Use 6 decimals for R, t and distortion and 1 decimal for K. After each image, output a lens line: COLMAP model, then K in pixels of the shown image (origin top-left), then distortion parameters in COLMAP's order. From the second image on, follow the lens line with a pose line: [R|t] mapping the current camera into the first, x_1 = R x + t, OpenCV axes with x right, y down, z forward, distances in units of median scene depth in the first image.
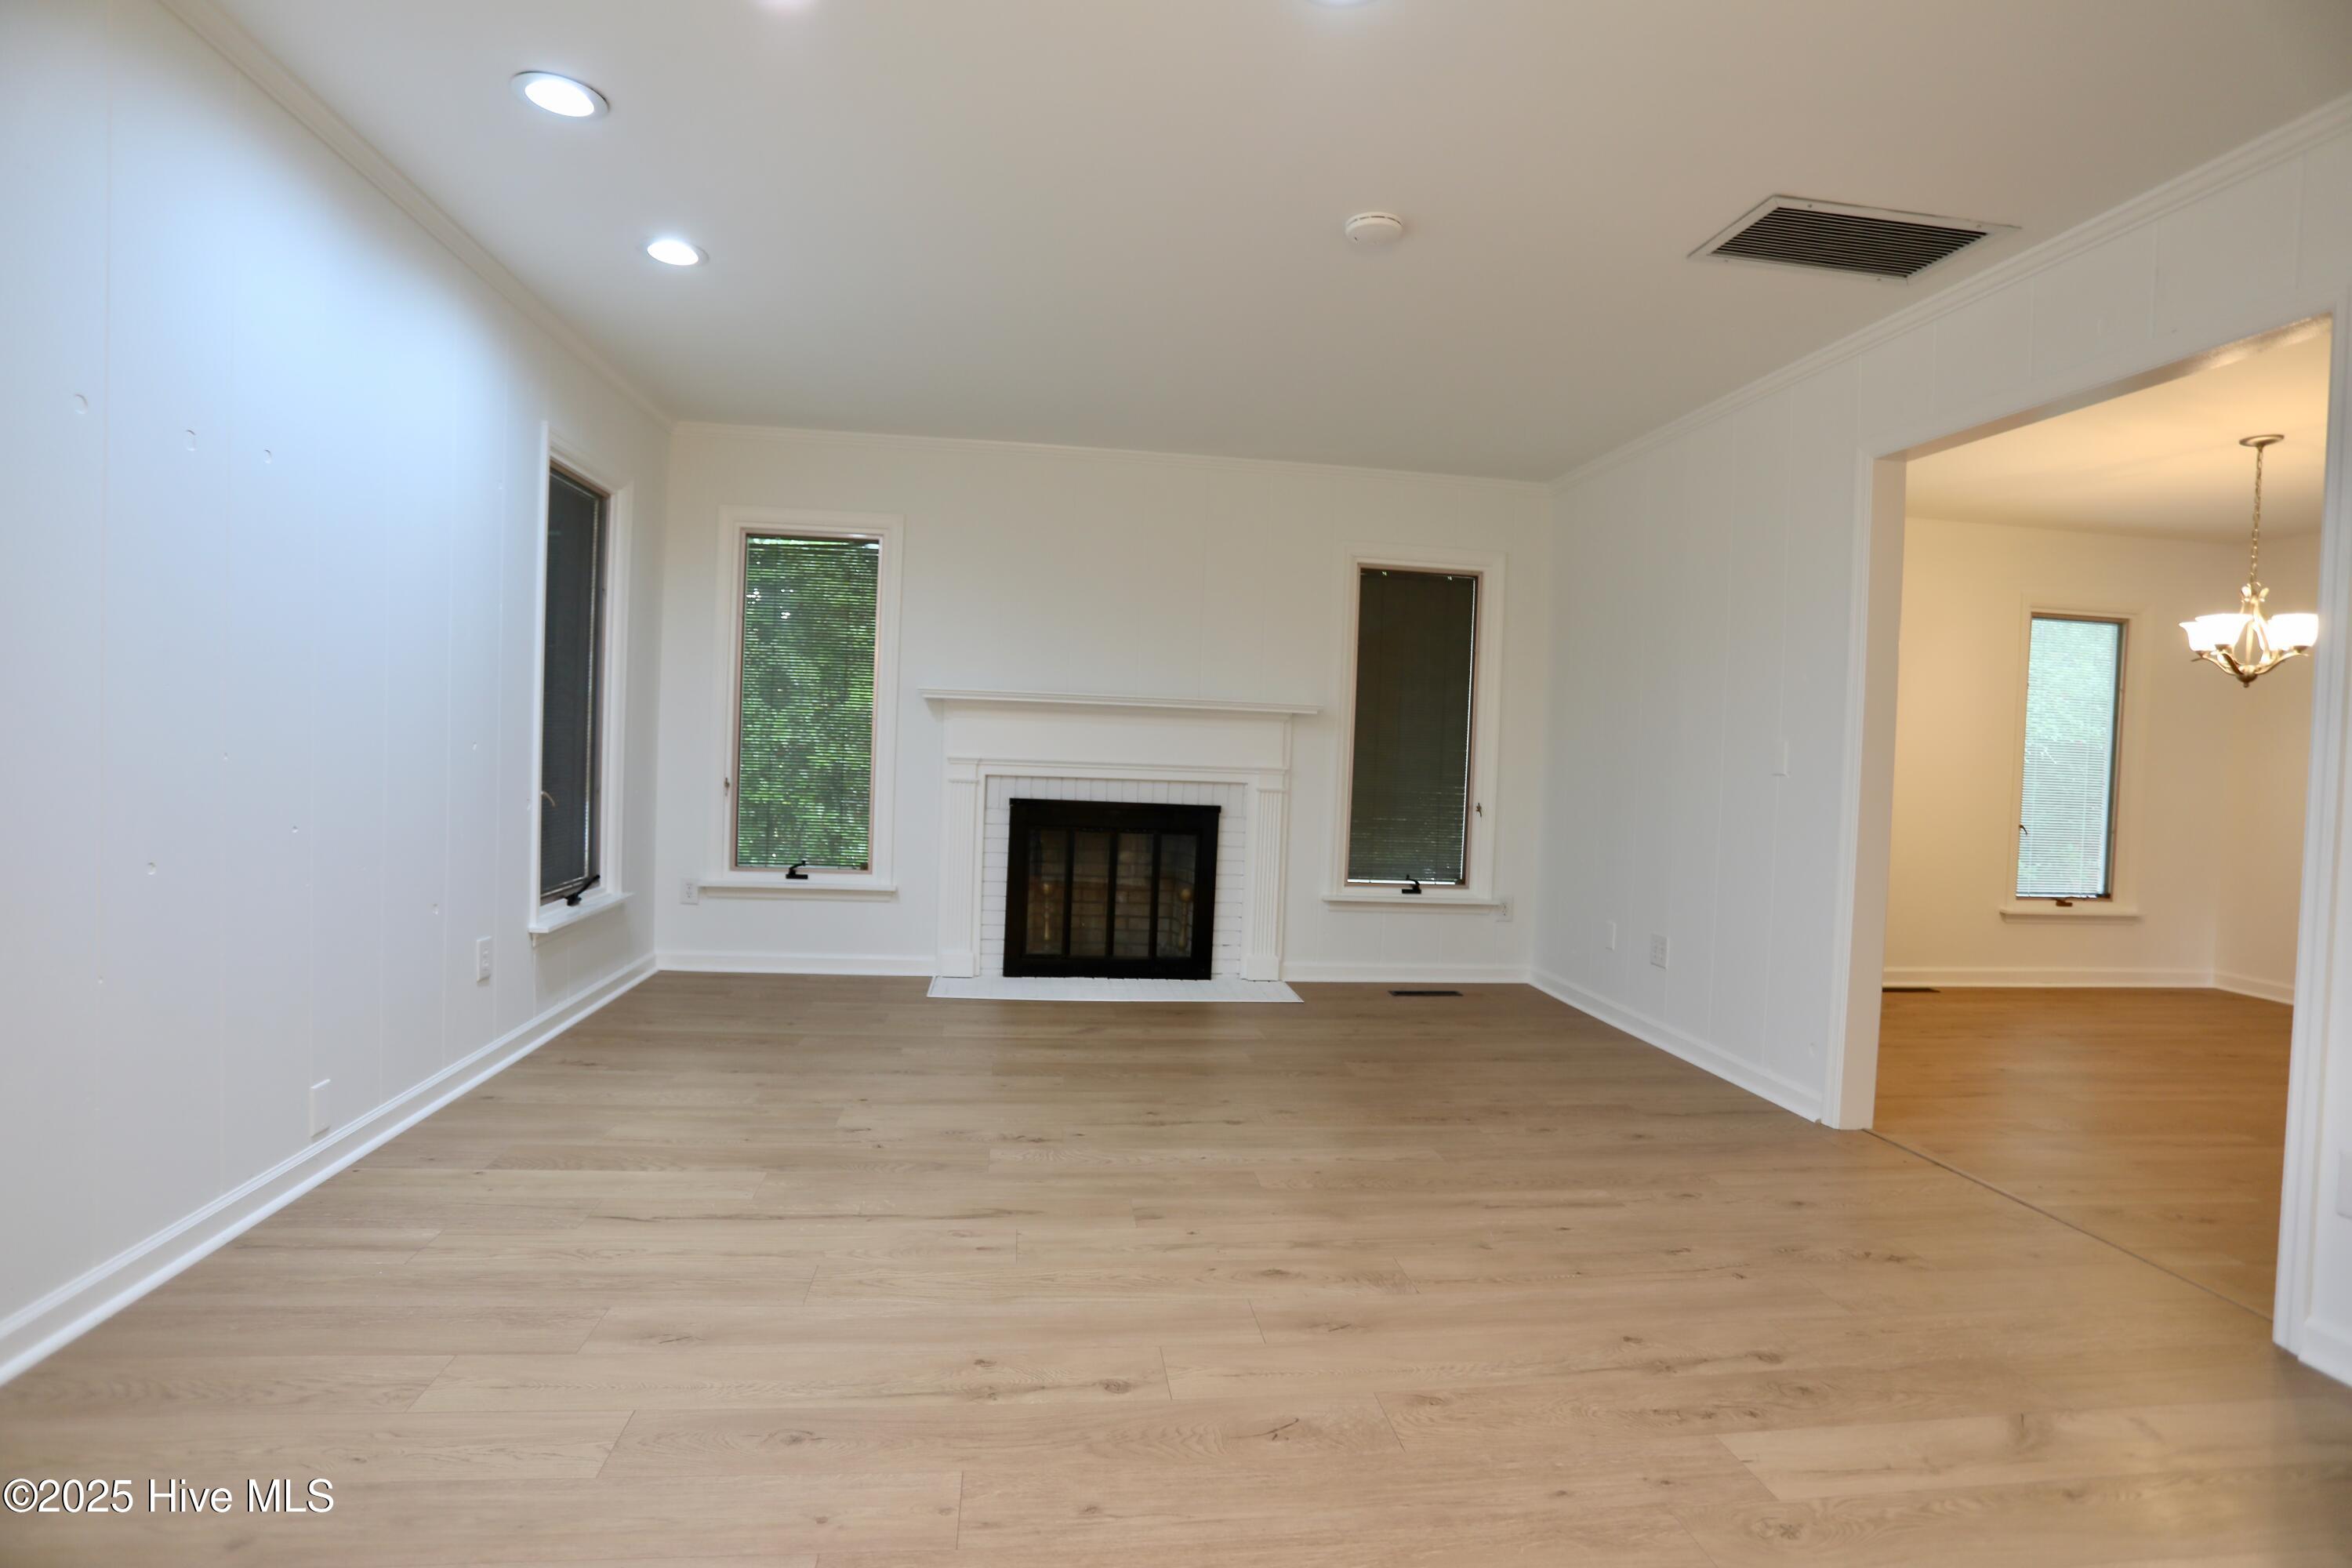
lens RADIAL K [[1141.1, 0, 1172.4], [0, 1141.1, 770.7], [0, 0, 1]] dist [-0.078486, 0.034142]
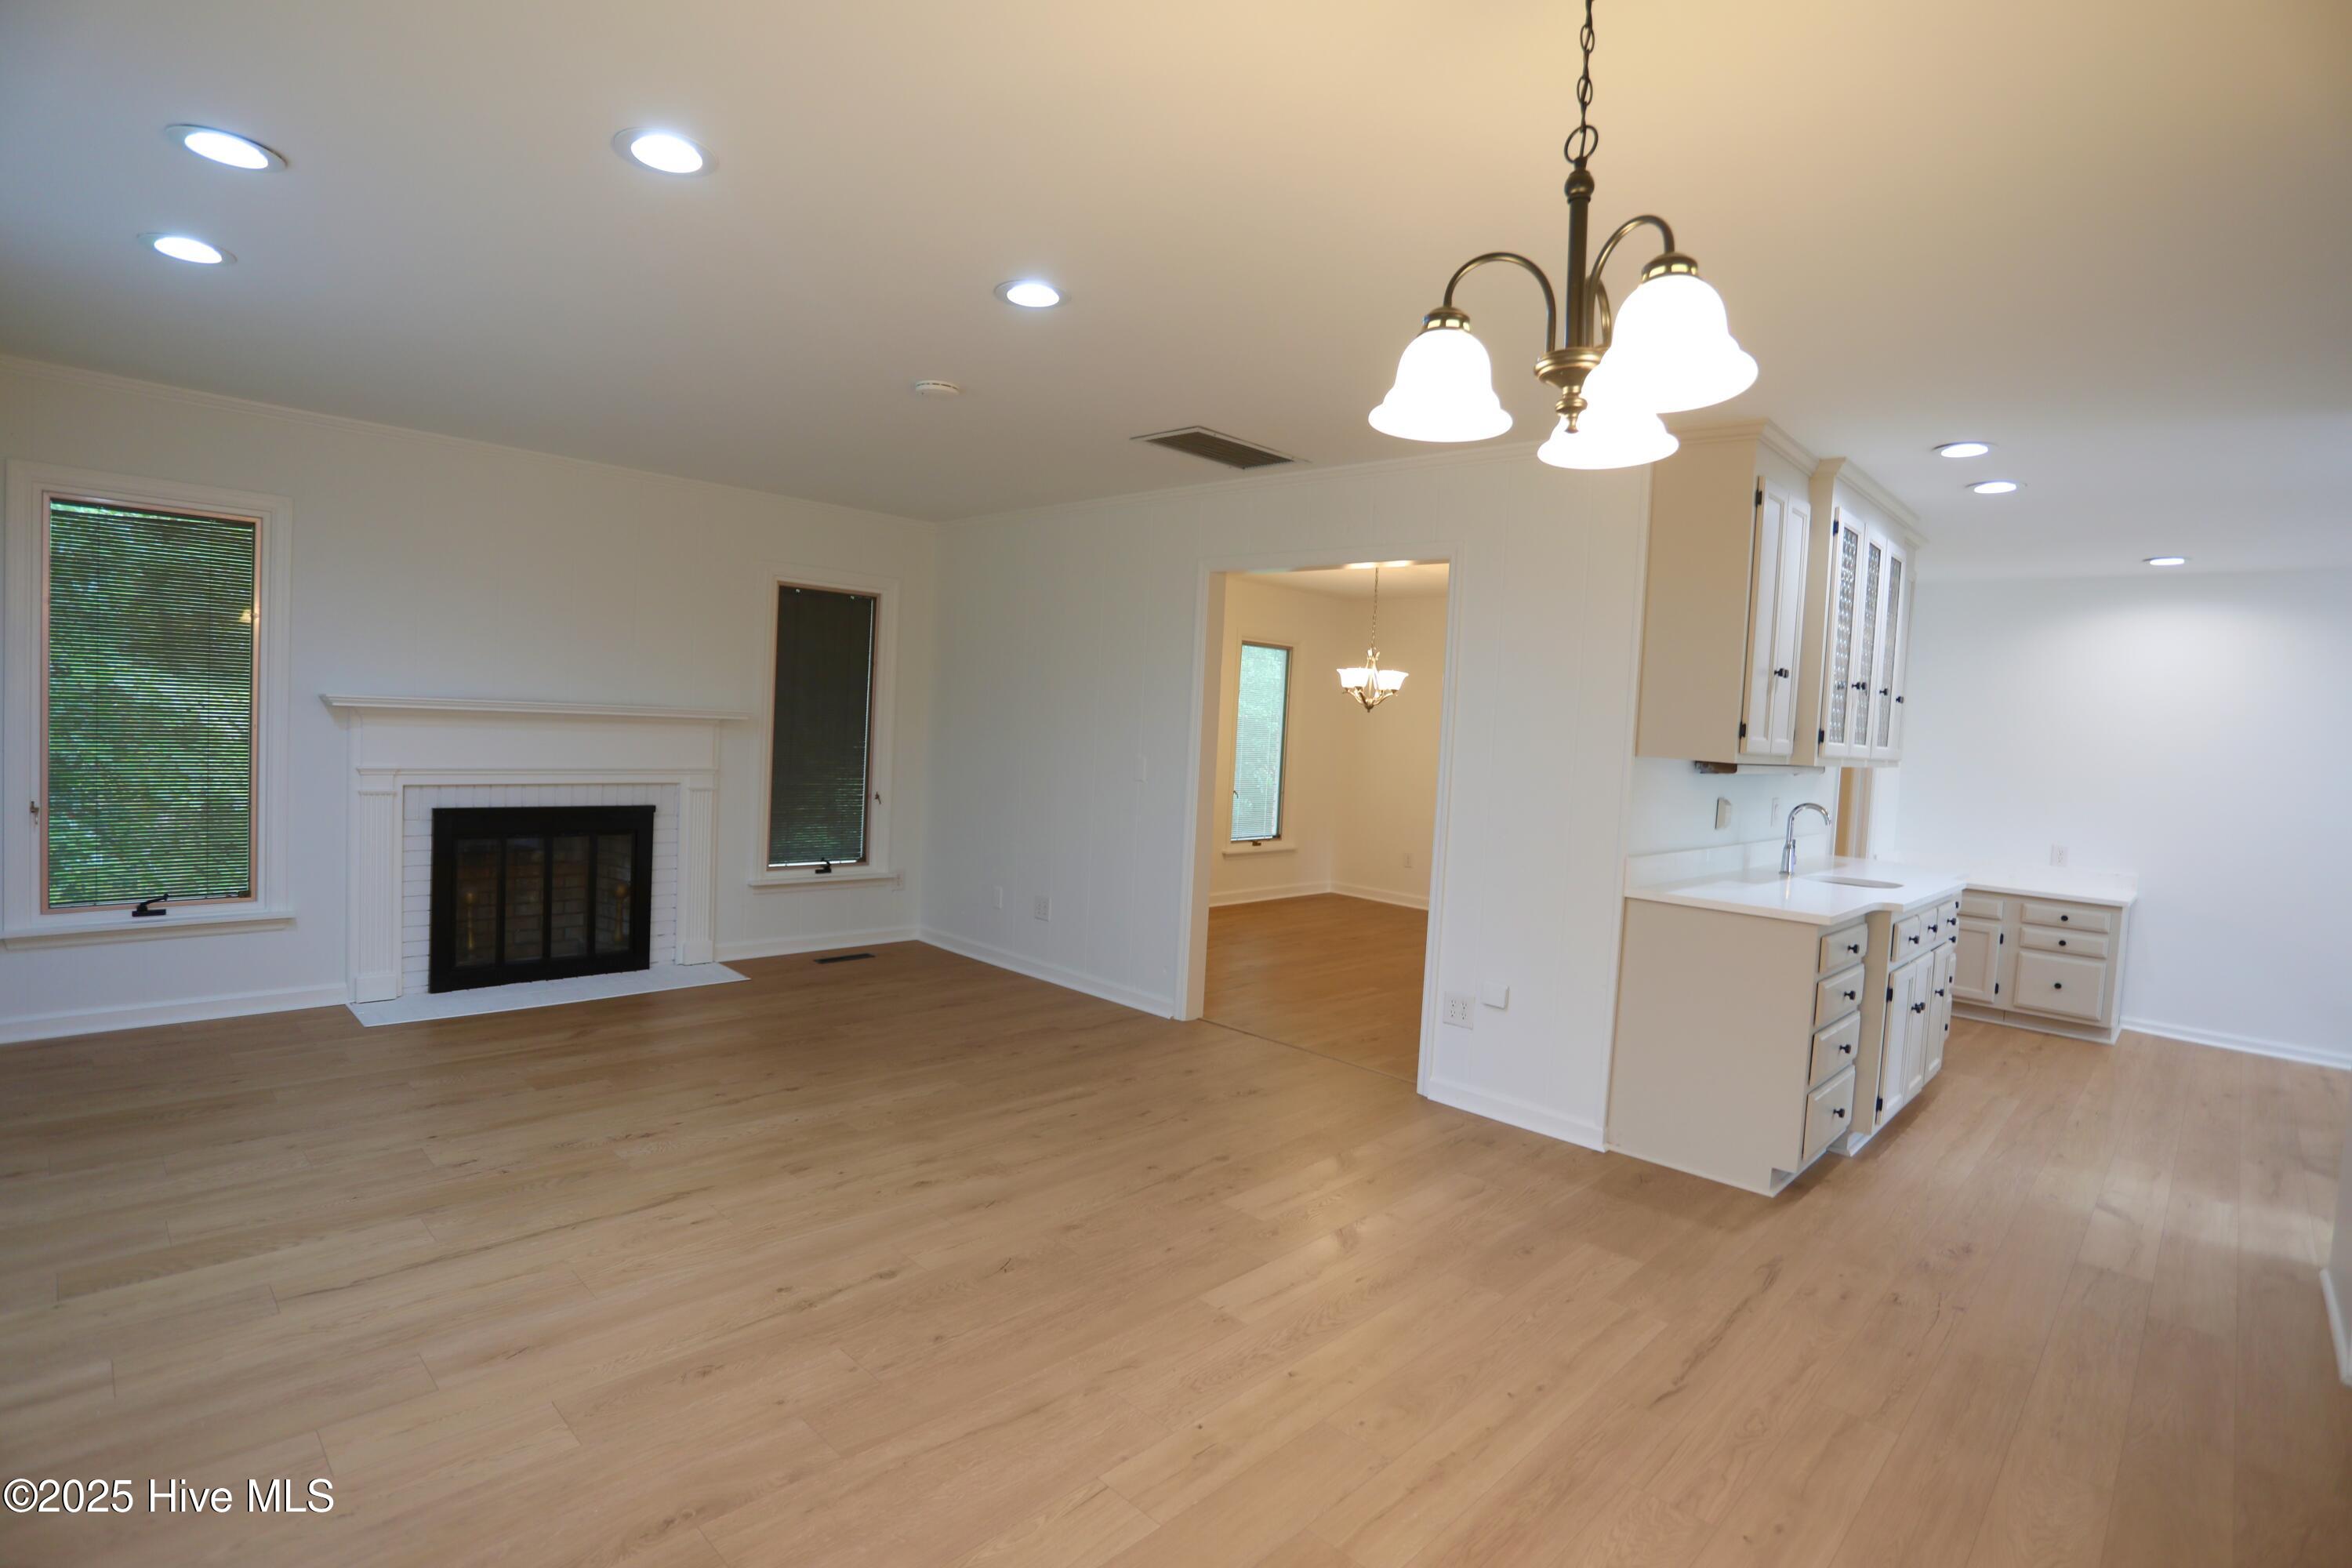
lens RADIAL K [[1141.1, 0, 1172.4], [0, 1141.1, 770.7], [0, 0, 1]] dist [-0.078486, 0.034142]
pose [[0.784482, -0.026804, 0.619573, -0.369146], [-0.007861, 0.998555, 0.053153, -0.099181], [-0.620102, -0.046568, 0.783138, -0.183594]]
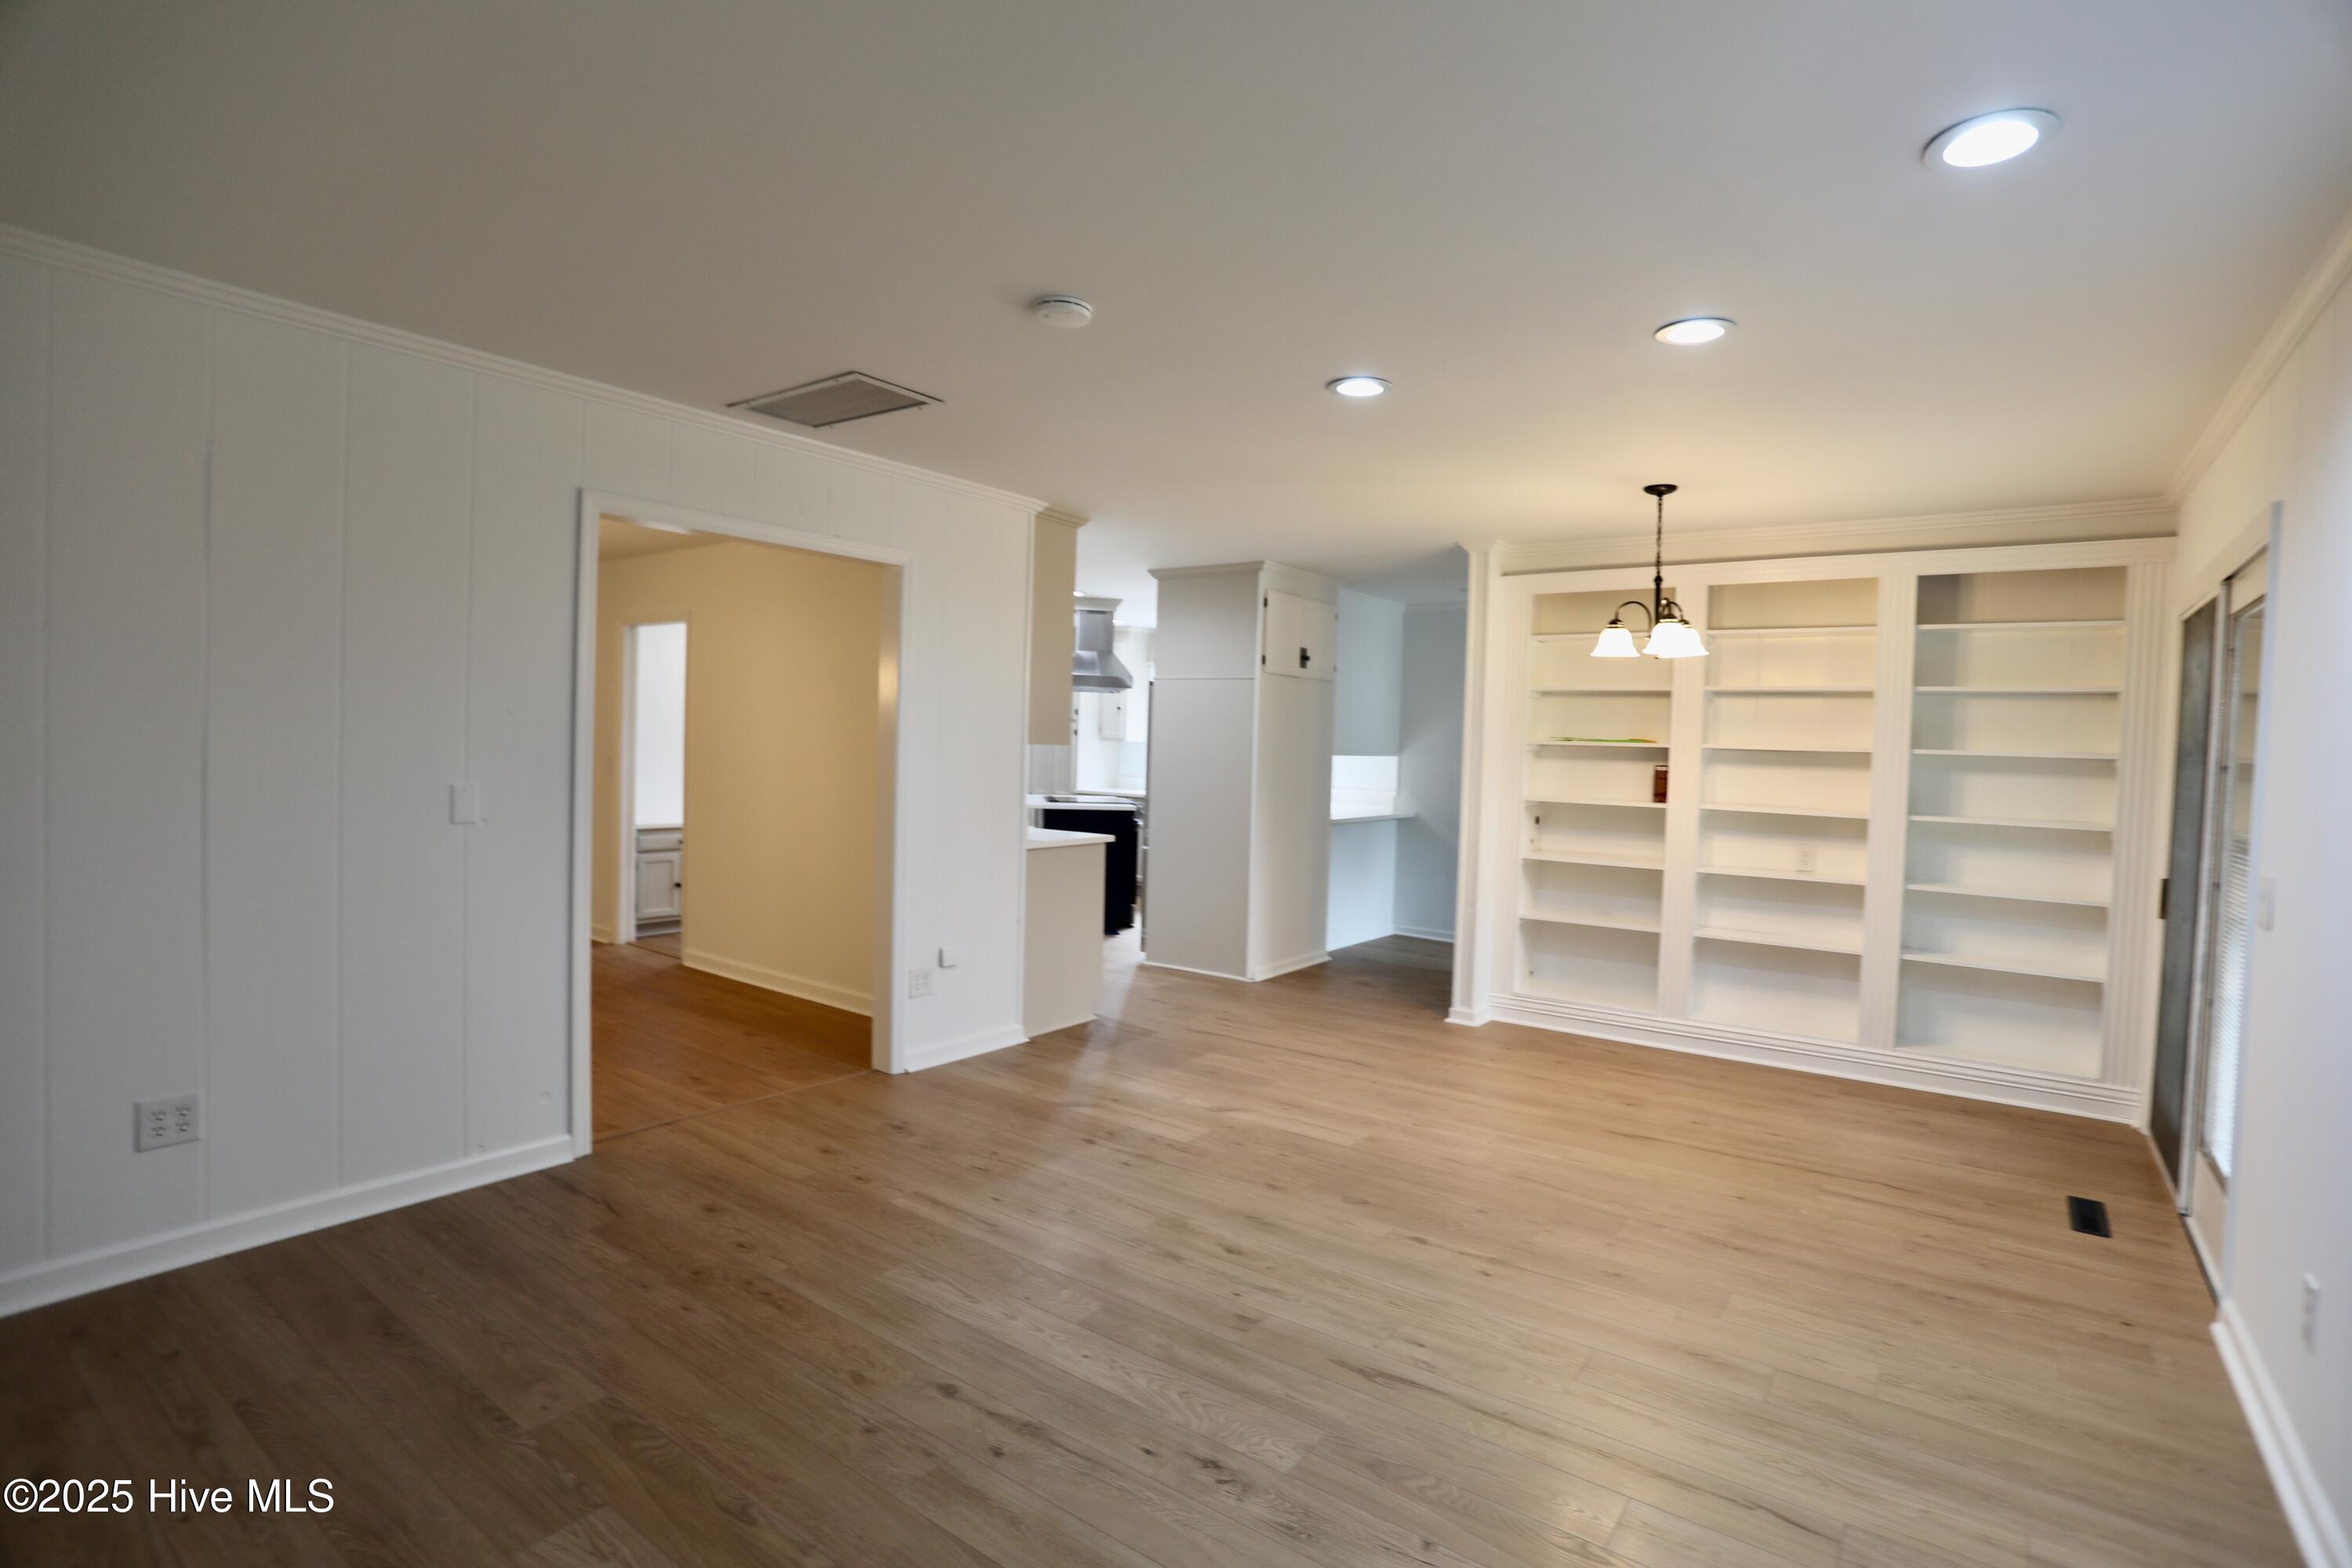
lens RADIAL K [[1135.1, 0, 1176.0], [0, 1135.1, 784.0], [0, 0, 1]] dist [-0.069119, 0.032251]
pose [[-0.719625, -0.087580, 0.688817, -0.509097], [-0.044485, 0.995791, 0.080137, -0.137220], [-0.692936, 0.027026, -0.720492, 1.414891]]
